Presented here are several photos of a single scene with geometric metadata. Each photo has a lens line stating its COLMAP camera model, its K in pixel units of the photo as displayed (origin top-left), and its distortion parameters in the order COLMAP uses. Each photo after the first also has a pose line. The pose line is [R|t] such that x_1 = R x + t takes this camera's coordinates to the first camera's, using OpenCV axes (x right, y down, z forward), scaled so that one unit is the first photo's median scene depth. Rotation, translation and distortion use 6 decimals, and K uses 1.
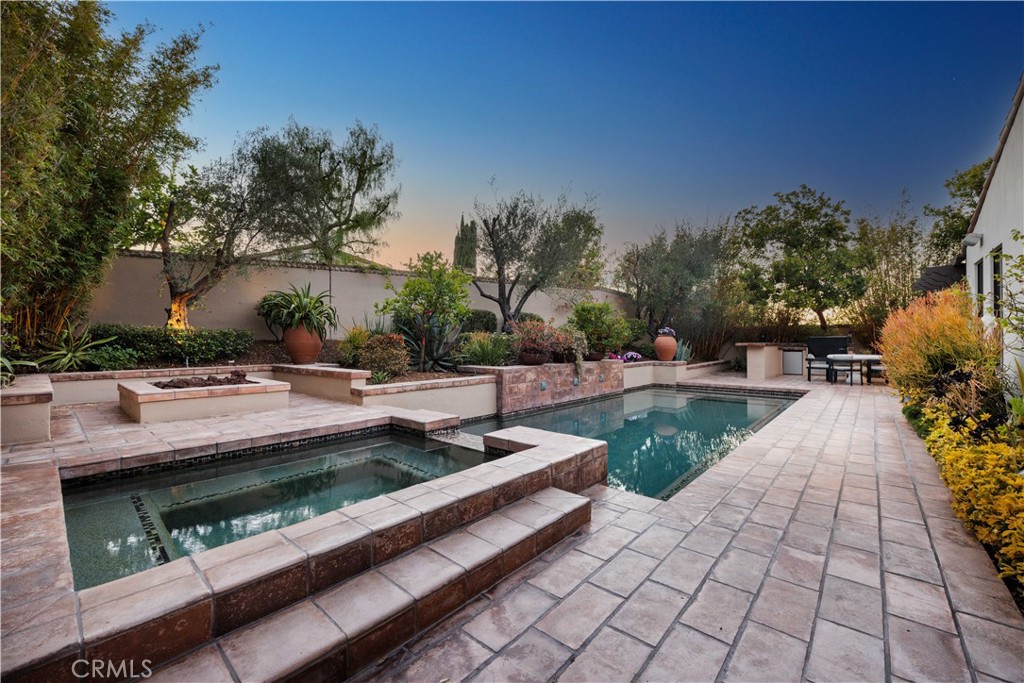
lens RADIAL K [[407.1, 0, 511.4], [0, 407.1, 341.8], [0, 0, 1]] dist [-0.000014, 0.000000]
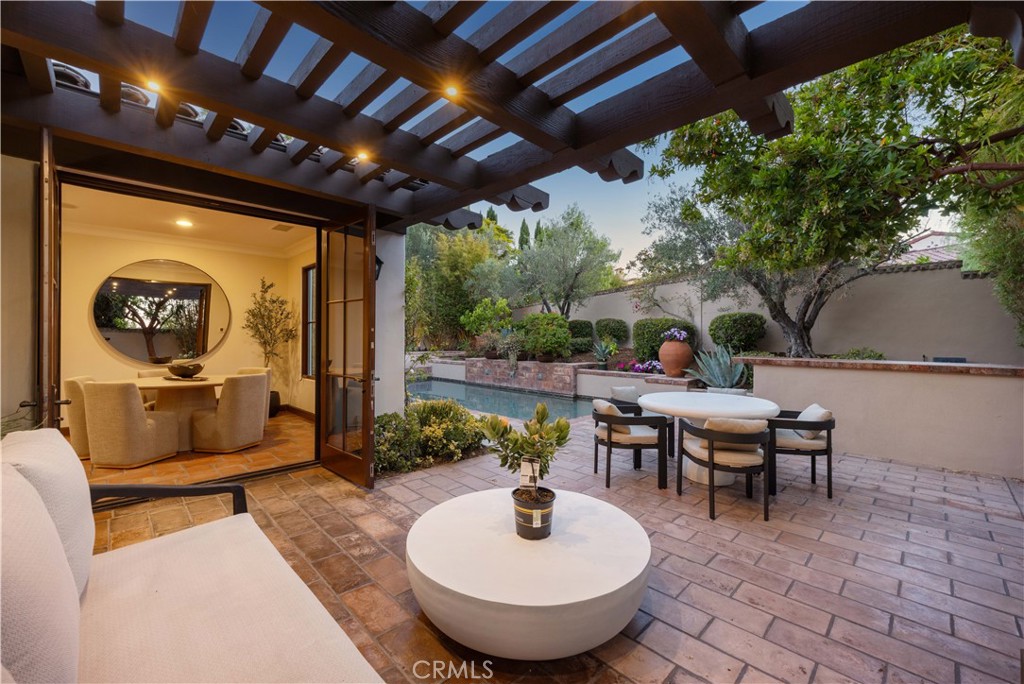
lens RADIAL K [[407.1, 0, 512.0], [0, 407.1, 339.2], [0, 0, 1]] dist [-0.000014, 0.000000]
pose [[-0.058422, 0.004612, -0.998281, 1.653527], [-0.003913, 0.999981, 0.004849, -0.033073], [0.998284, 0.004189, -0.058403, 1.138684]]
